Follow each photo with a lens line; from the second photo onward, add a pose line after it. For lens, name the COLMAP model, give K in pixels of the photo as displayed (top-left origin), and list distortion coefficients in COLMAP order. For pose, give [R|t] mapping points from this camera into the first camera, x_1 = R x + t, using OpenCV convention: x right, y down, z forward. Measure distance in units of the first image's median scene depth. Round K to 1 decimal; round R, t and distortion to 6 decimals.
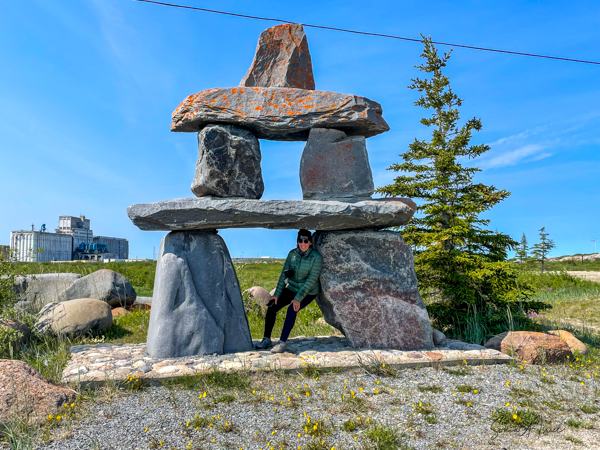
lens RADIAL K [[596.8, 0, 300.0], [0, 596.8, 225.0], [0, 0, 1]] dist [0.163343, 0.001257]
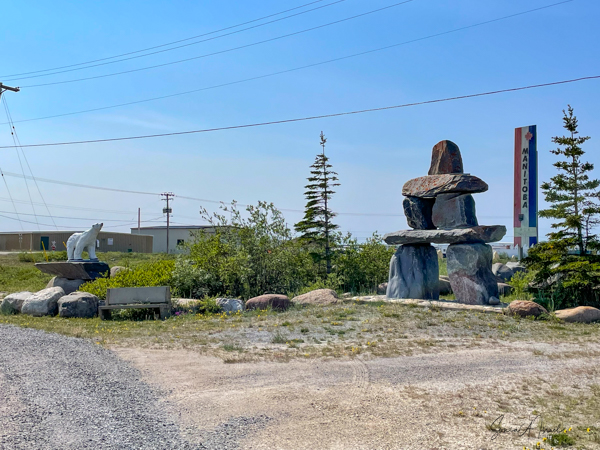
lens RADIAL K [[758.9, 0, 300.0], [0, 758.9, 225.0], [0, 0, 1]] dist [0.002072, 0.009761]
pose [[0.433061, -0.023116, -0.901068, 2.197388], [0.048690, 0.998811, -0.002222, -0.075032], [0.900049, -0.042911, 0.433671, -0.571879]]
